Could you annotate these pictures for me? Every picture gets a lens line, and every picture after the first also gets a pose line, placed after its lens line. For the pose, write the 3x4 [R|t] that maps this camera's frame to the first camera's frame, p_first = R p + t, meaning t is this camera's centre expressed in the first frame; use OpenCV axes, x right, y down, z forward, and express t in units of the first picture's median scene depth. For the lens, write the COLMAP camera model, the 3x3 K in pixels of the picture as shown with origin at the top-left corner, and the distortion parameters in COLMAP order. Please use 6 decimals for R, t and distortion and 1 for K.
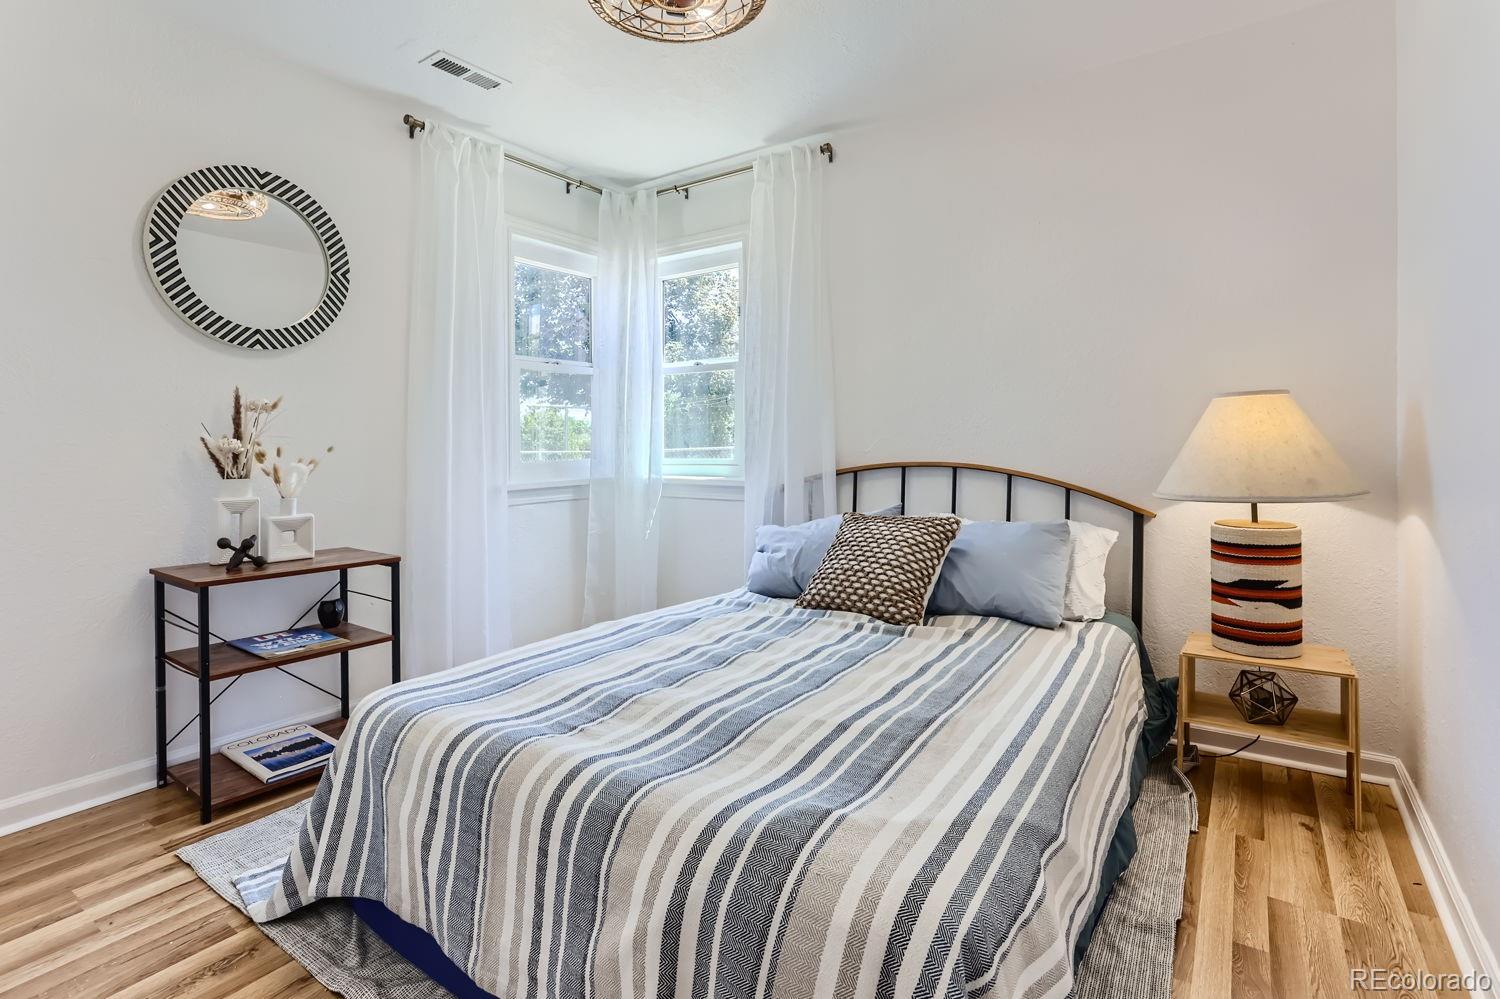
lens RADIAL K [[726.7, 0, 749.4], [0, 726.7, 469.9], [0, 0, 1]] dist [-0.010179, 0.001016]
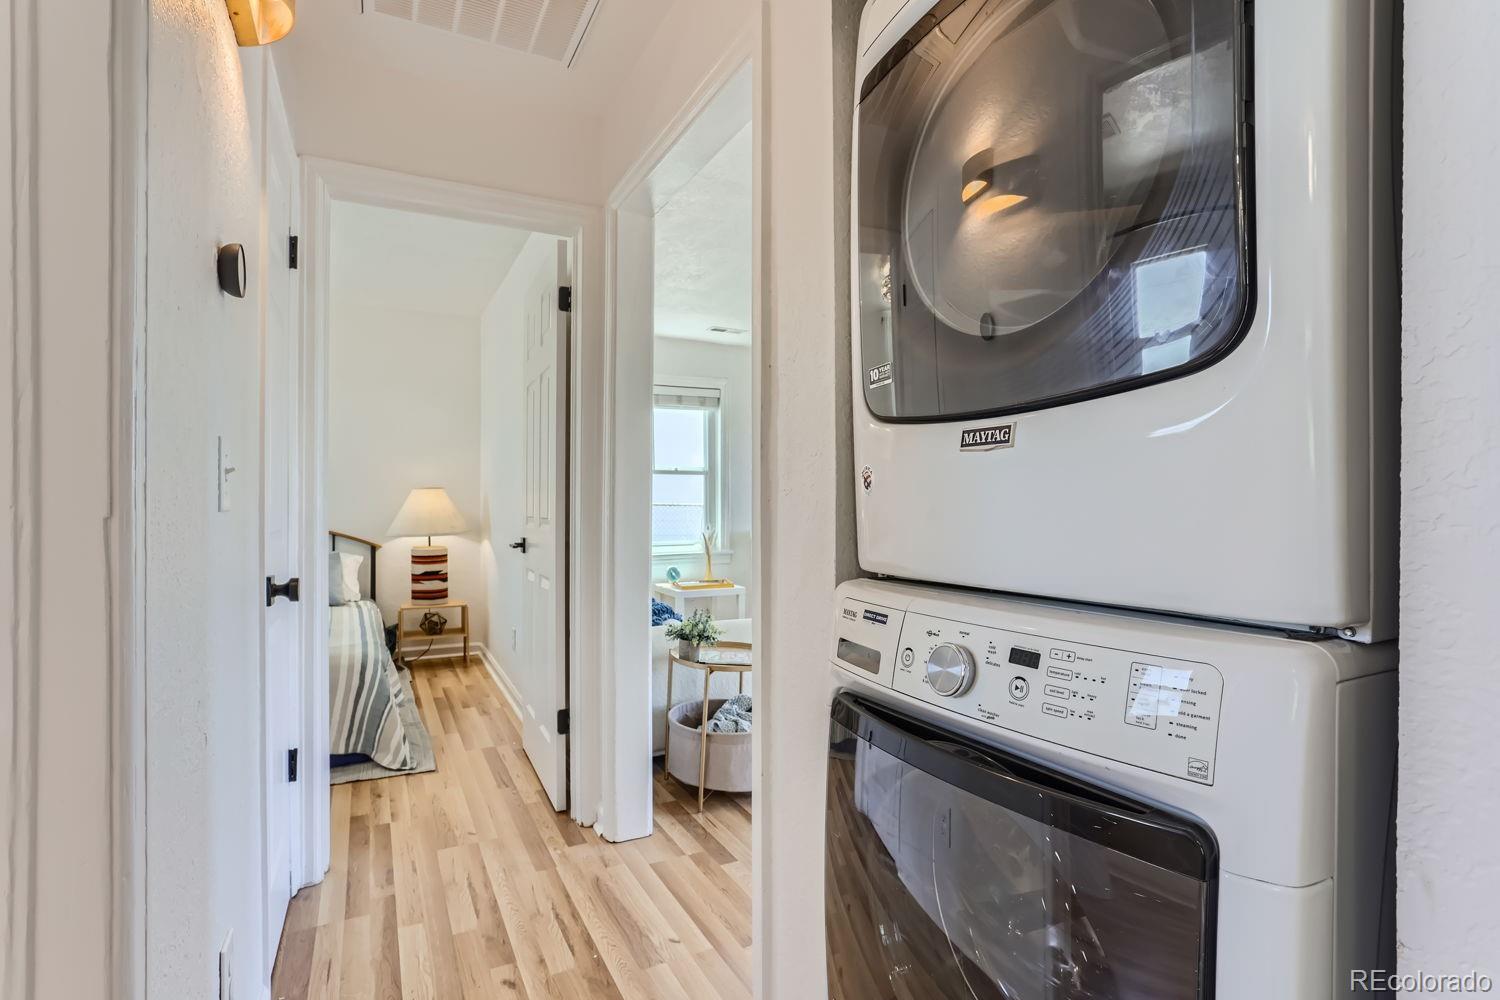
lens RADIAL K [[729.4, 0, 745.5], [0, 729.4, 496.4], [0, 0, 1]] dist [-0.046190, 0.030835]
pose [[0.474902, 0.015279, 0.879906, -0.817891], [0.011787, 0.999649, -0.023719, -0.017140], [-0.879960, 0.021636, 0.474556, -0.936244]]
